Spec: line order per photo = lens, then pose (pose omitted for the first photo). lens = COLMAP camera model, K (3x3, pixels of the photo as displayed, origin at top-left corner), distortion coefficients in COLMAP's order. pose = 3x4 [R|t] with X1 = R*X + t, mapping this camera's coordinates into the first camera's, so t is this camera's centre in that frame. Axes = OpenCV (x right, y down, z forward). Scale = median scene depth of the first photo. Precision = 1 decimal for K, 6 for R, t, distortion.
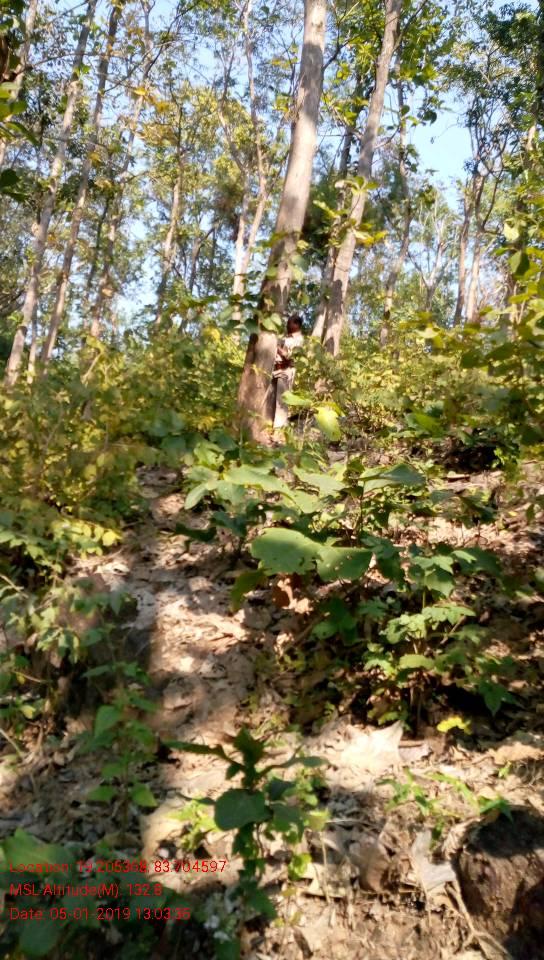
lens RADIAL K [[695.2, 0, 273.5], [0, 695.2, 476.4], [0, 0, 1]] dist [-0.001367, -0.029582]
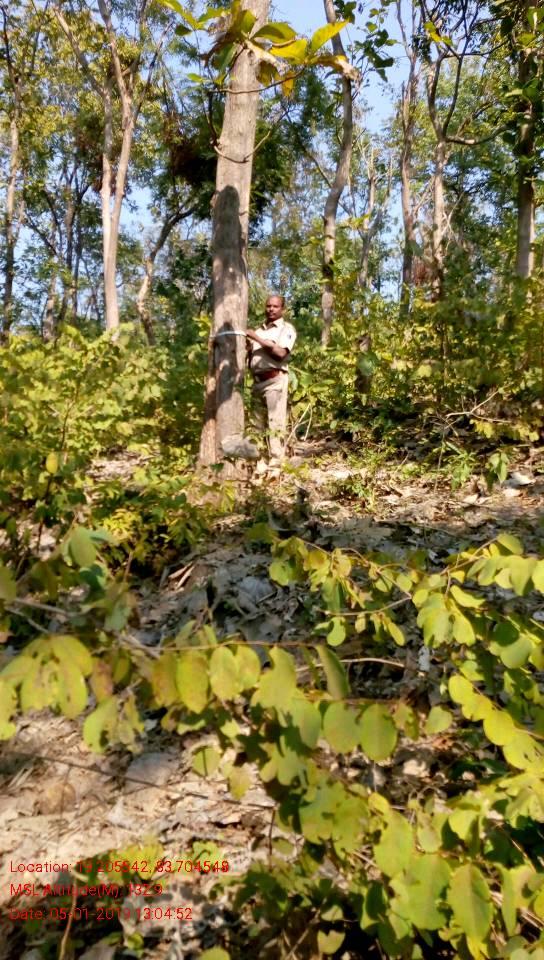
lens RADIAL K [[695.2, 0, 273.5], [0, 695.2, 476.4], [0, 0, 1]] dist [-0.001367, -0.029582]
pose [[0.990459, -0.107181, 0.086620, 0.028942], [0.103506, 0.993571, 0.045870, -0.054222], [-0.090979, -0.036467, 0.995185, 0.249032]]
